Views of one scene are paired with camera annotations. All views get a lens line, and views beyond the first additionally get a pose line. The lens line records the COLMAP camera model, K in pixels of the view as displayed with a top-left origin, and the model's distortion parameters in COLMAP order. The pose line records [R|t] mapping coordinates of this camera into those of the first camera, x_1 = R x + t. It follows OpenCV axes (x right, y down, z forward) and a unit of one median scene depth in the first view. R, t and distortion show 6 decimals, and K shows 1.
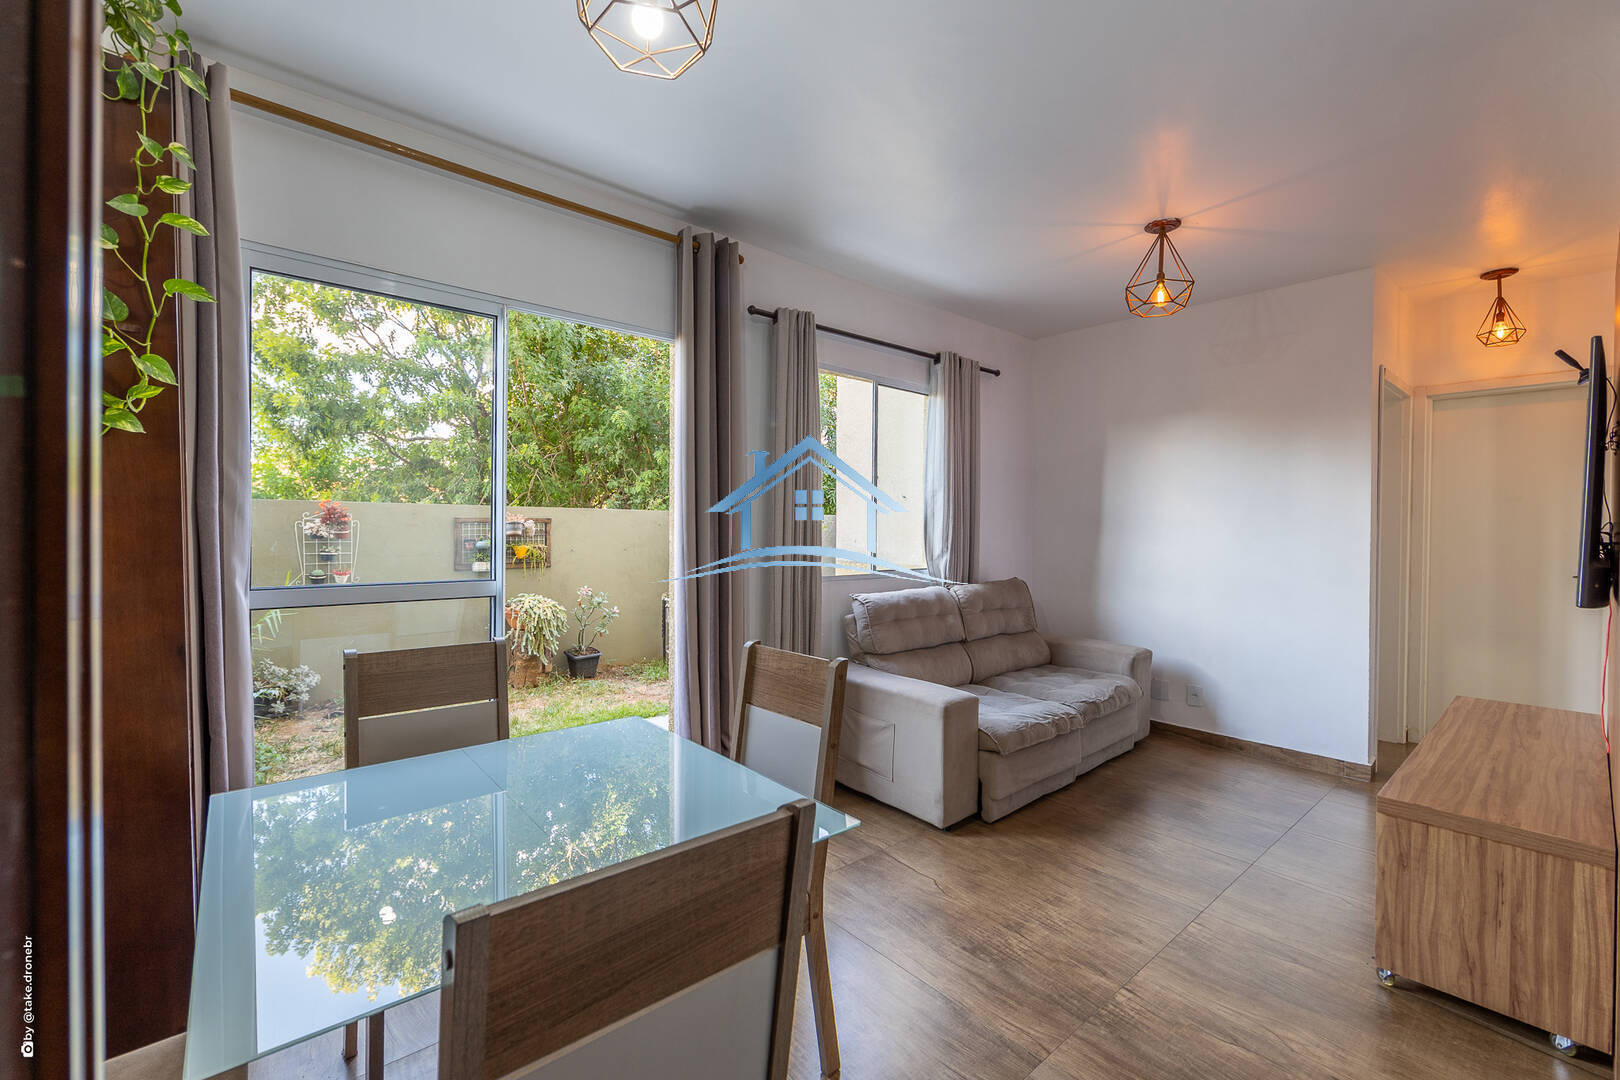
lens RADIAL K [[673.0, 0, 810.0], [0, 673.0, 540.0], [0, 0, 1]] dist [-0.001983, -0.000211]
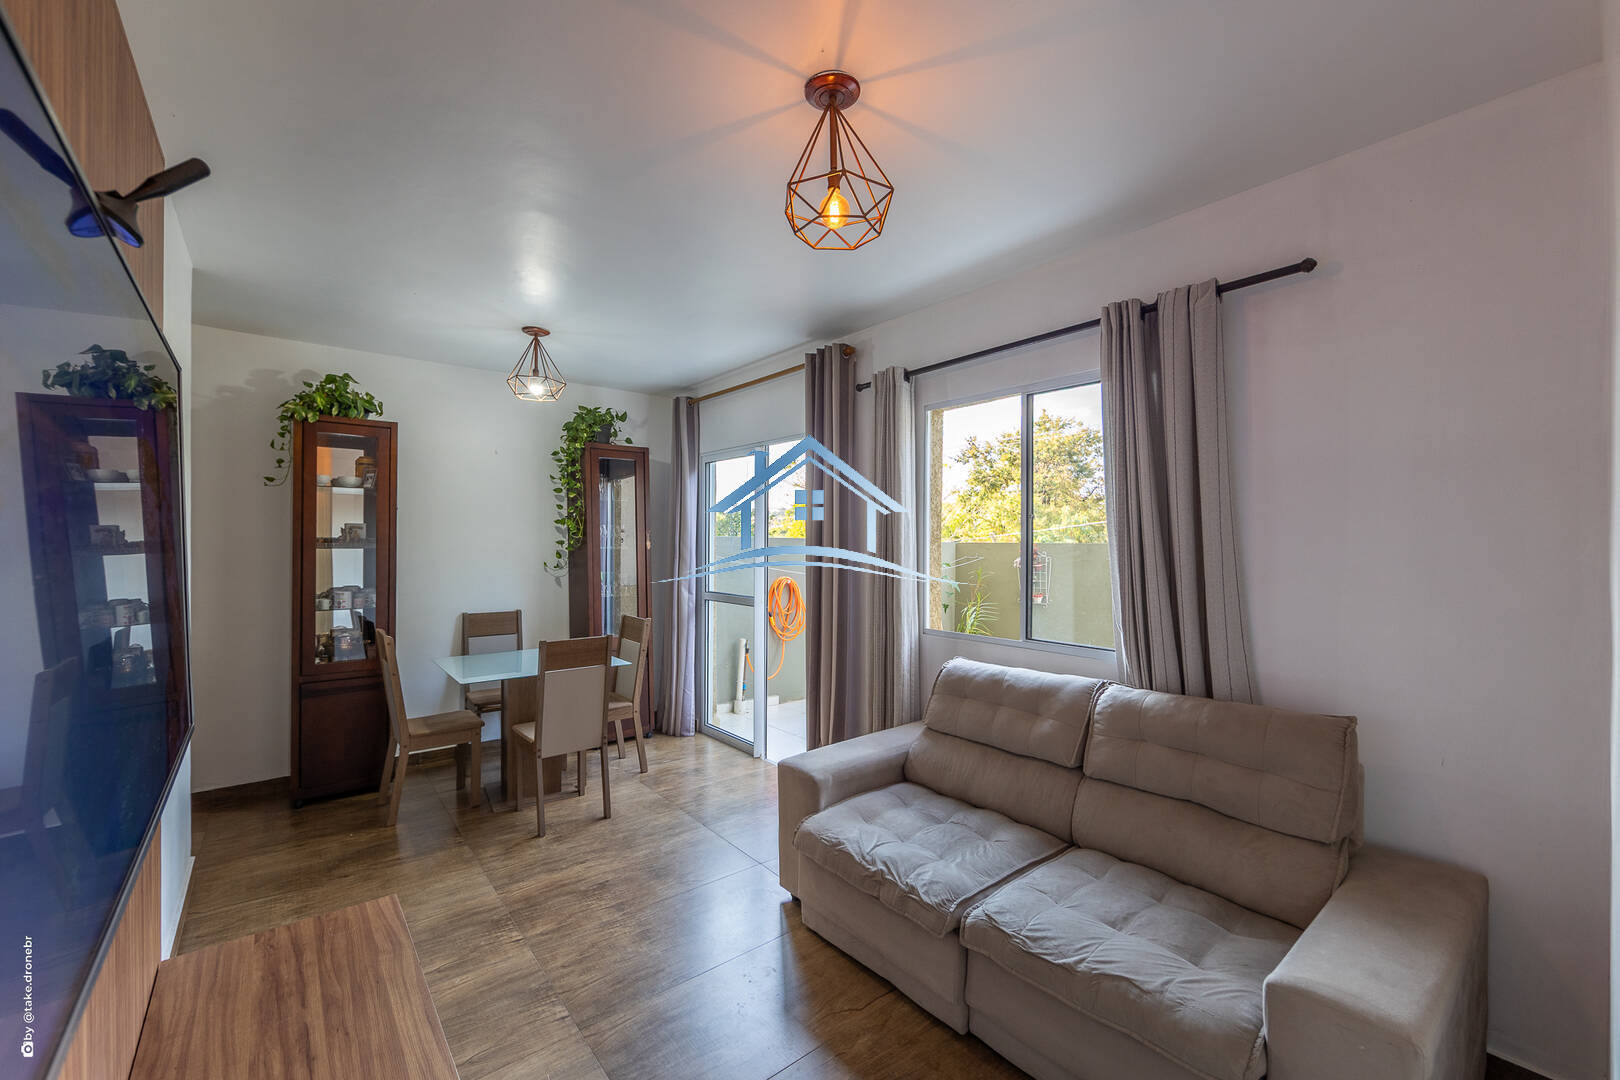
lens RADIAL K [[642.3, 0, 813.4], [0, 642.3, 554.3], [0, 0, 1]] dist [-0.002799, -0.000211]
pose [[-0.010462, 0.015052, -0.999832, 1.483883], [-0.015870, 0.999758, 0.015217, -0.101346], [0.999819, 0.016027, -0.010221, 1.365142]]
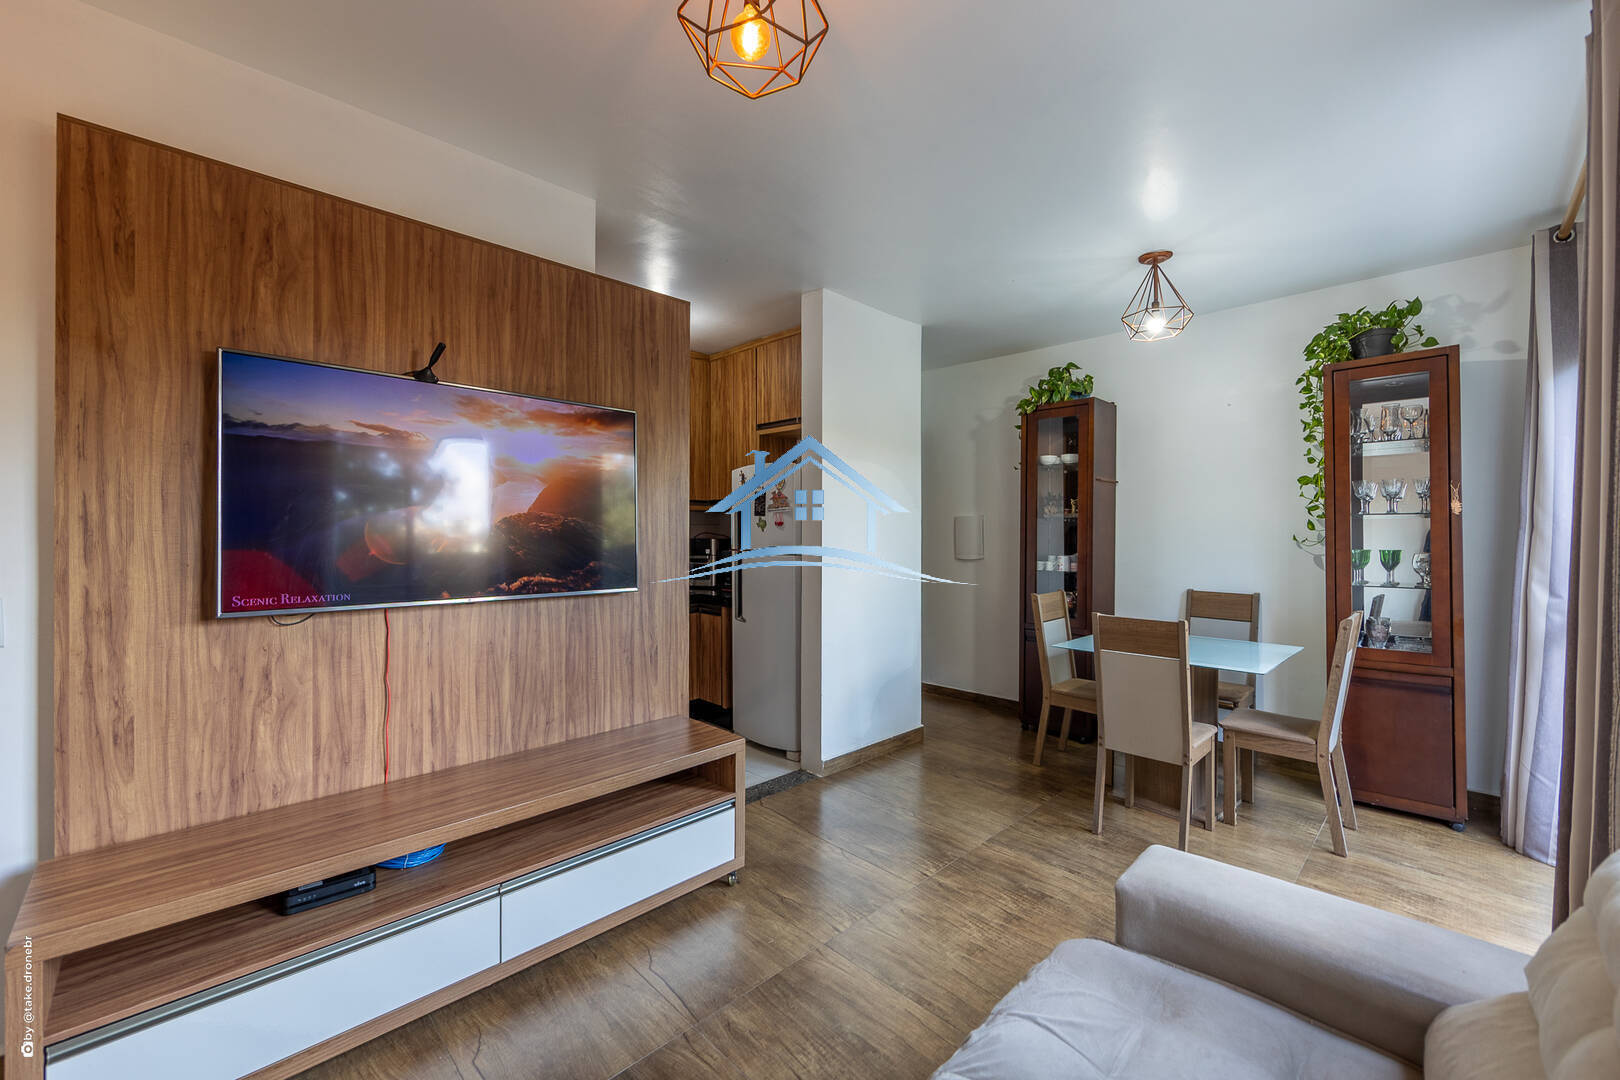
lens RADIAL K [[648.6, 0, 817.4], [0, 648.6, 536.1], [0, 0, 1]] dist [-0.002044, -0.000121]
pose [[-0.996611, -0.005858, -0.082056, 0.700526], [-0.007024, 0.999878, 0.013926, -0.039909], [0.081964, 0.014455, -0.996530, 1.990763]]
